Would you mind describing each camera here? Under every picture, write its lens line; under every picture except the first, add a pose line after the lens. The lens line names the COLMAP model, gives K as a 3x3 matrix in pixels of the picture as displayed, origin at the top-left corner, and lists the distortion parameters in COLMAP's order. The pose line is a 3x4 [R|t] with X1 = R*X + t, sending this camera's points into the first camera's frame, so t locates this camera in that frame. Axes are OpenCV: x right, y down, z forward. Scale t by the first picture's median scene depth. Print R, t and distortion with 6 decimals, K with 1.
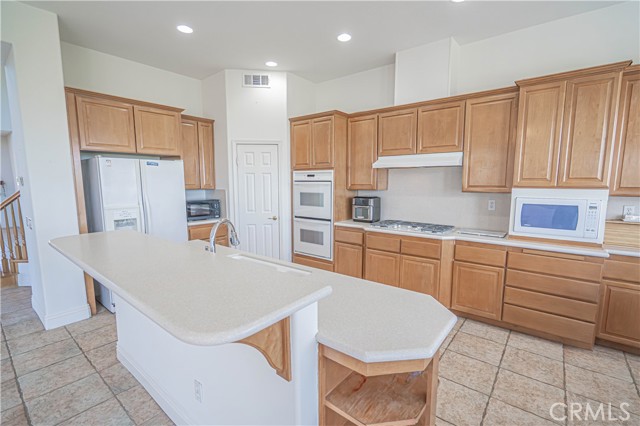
lens RADIAL K [[289.2, 0, 325.3], [0, 289.2, 215.7], [0, 0, 1]] dist [-0.006840, 0.002023]
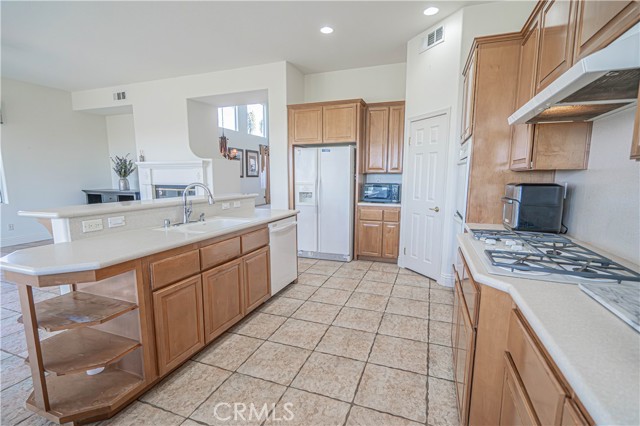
lens RADIAL K [[289.2, 0, 321.0], [0, 289.2, 227.9], [0, 0, 1]] dist [-0.006840, 0.002023]
pose [[0.316796, 0.168920, -0.933331, 0.640028], [-0.114538, 0.983626, 0.139146, -0.019932], [0.941552, 0.062821, 0.330957, 0.570519]]
